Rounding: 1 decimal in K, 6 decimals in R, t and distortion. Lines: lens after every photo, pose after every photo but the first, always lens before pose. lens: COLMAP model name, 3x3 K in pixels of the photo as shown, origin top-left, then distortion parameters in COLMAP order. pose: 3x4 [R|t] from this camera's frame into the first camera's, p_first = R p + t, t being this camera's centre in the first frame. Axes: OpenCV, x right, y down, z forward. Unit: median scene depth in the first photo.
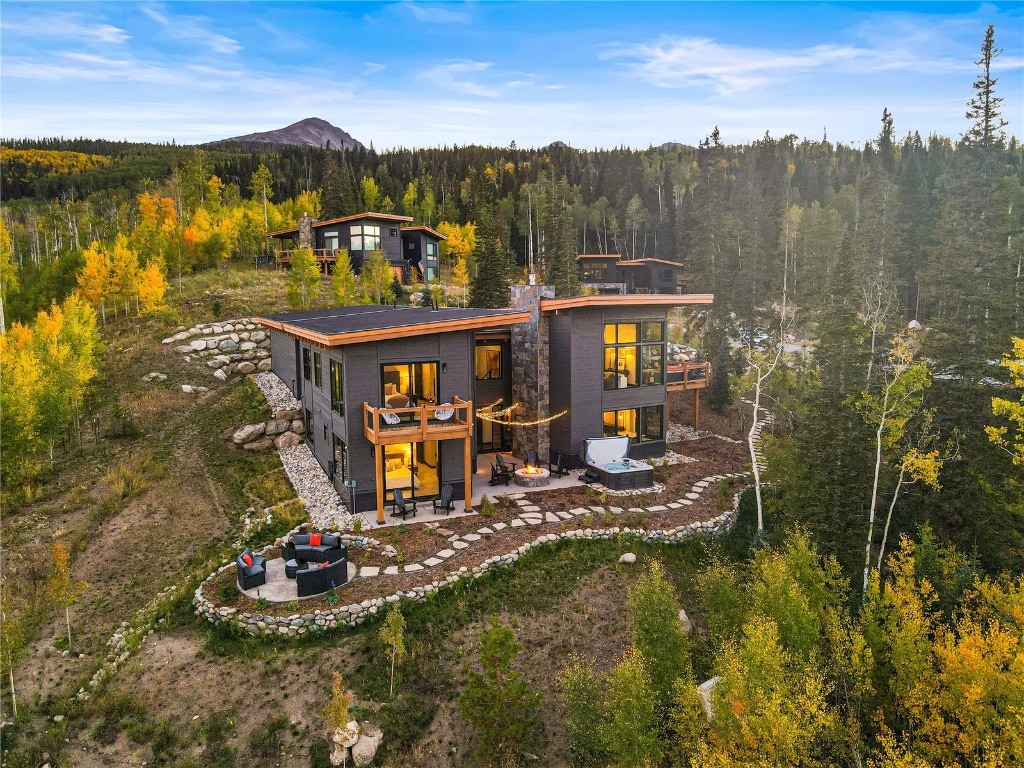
lens RADIAL K [[751.0, 0, 510.5], [0, 751.0, 408.8], [0, 0, 1]] dist [0.021455, 0.008099]
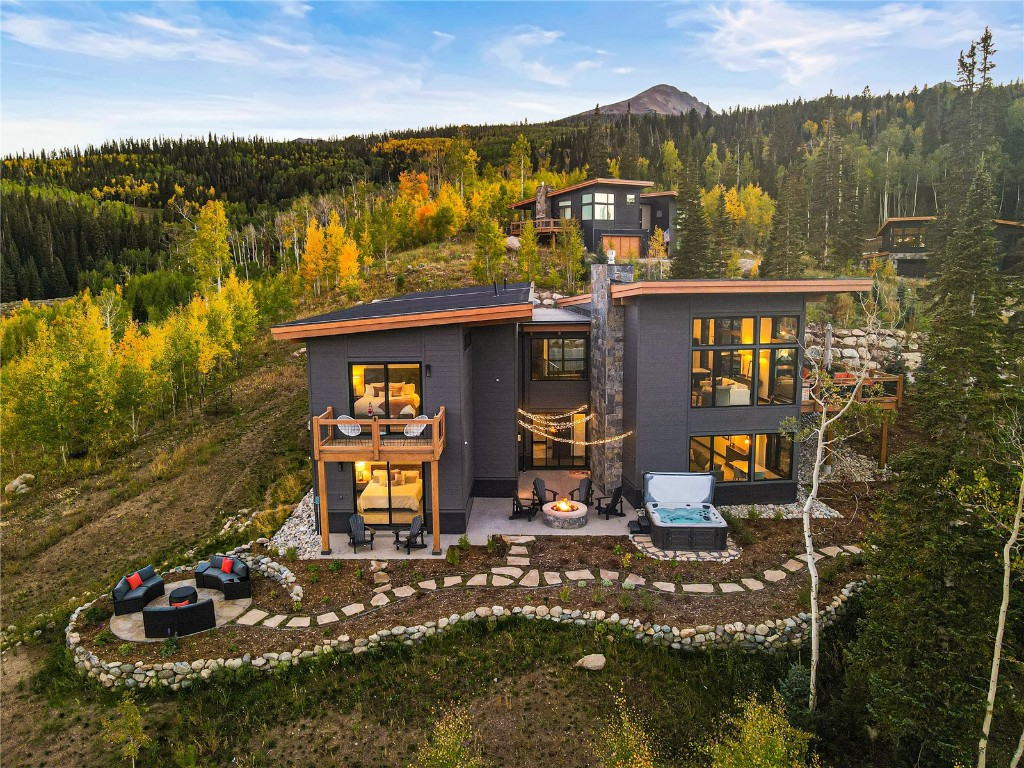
lens RADIAL K [[758.9, 0, 512.0], [0, 758.9, 384.0], [0, 0, 1]] dist [0.017502, 0.005961]
pose [[0.904058, 0.068391, -0.421902, 0.342565], [-0.064811, 0.997636, 0.022841, -0.065294], [0.422467, 0.006694, 0.906353, 0.302207]]
